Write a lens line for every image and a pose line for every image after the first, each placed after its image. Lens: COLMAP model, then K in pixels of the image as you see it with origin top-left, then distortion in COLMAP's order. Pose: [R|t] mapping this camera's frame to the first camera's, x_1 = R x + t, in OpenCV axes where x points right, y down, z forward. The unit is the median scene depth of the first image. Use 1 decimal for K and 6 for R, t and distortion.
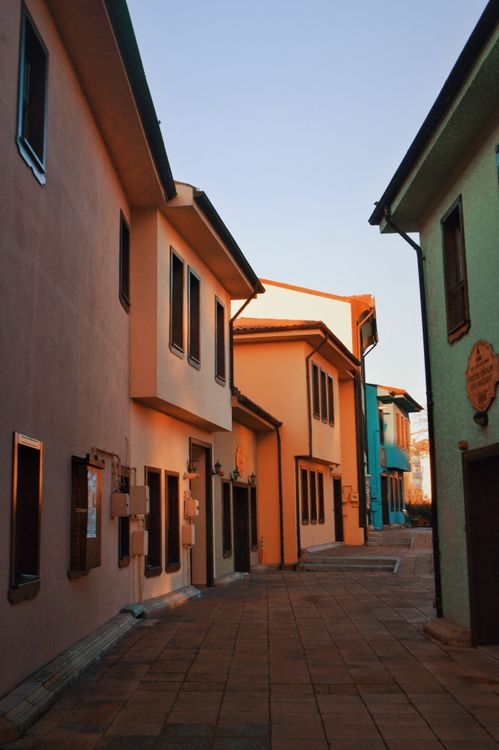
lens RADIAL K [[874.2, 0, 249.5], [0, 874.2, 375.0], [0, 0, 1]] dist [-0.022877, -0.017828]
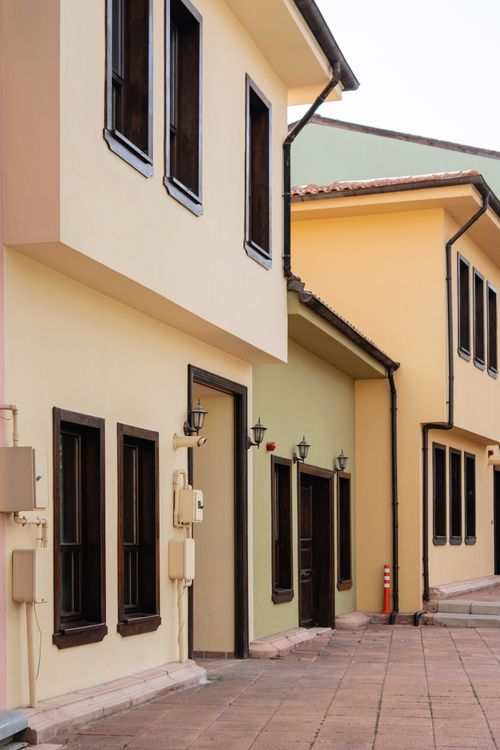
lens RADIAL K [[1135.9, 0, 249.7], [0, 1135.9, 524.6], [0, 0, 1]] dist [0.006992, -0.031390]
pose [[0.991878, 0.013192, -0.126511, 0.043775], [0.005802, 0.988880, 0.148600, 0.059071], [0.127064, -0.148127, 0.980772, 0.325514]]
